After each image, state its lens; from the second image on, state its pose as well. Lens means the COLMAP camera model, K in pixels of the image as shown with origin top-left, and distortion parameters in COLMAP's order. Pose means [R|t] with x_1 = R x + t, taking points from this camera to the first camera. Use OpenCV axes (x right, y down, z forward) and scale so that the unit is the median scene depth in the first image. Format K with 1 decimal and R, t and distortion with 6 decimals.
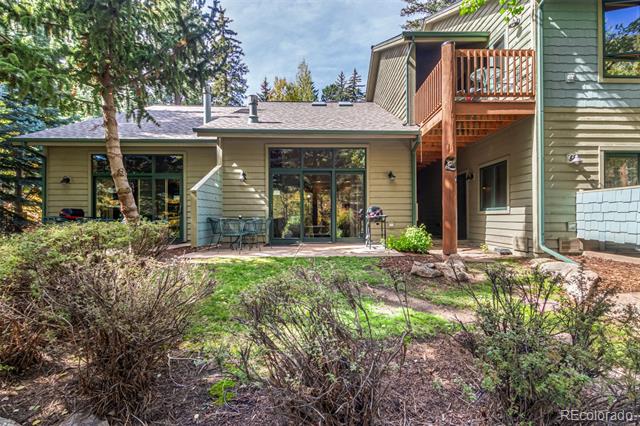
lens RADIAL K [[296.1, 0, 319.1], [0, 296.1, 215.9], [0, 0, 1]] dist [0.007670, -0.002789]
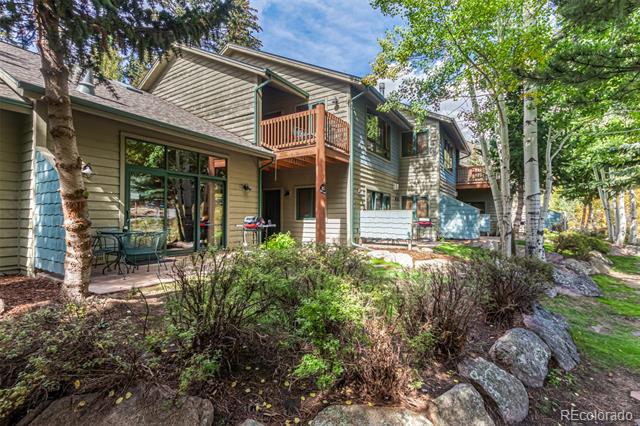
lens RADIAL K [[296.1, 0, 318.0], [0, 296.1, 213.5], [0, 0, 1]] dist [0.007670, -0.002789]
pose [[0.558429, 0.019517, 0.829323, -0.702496], [-0.007931, 0.999803, -0.018189, -0.029936], [-0.829514, 0.003580, 0.558474, 0.217874]]
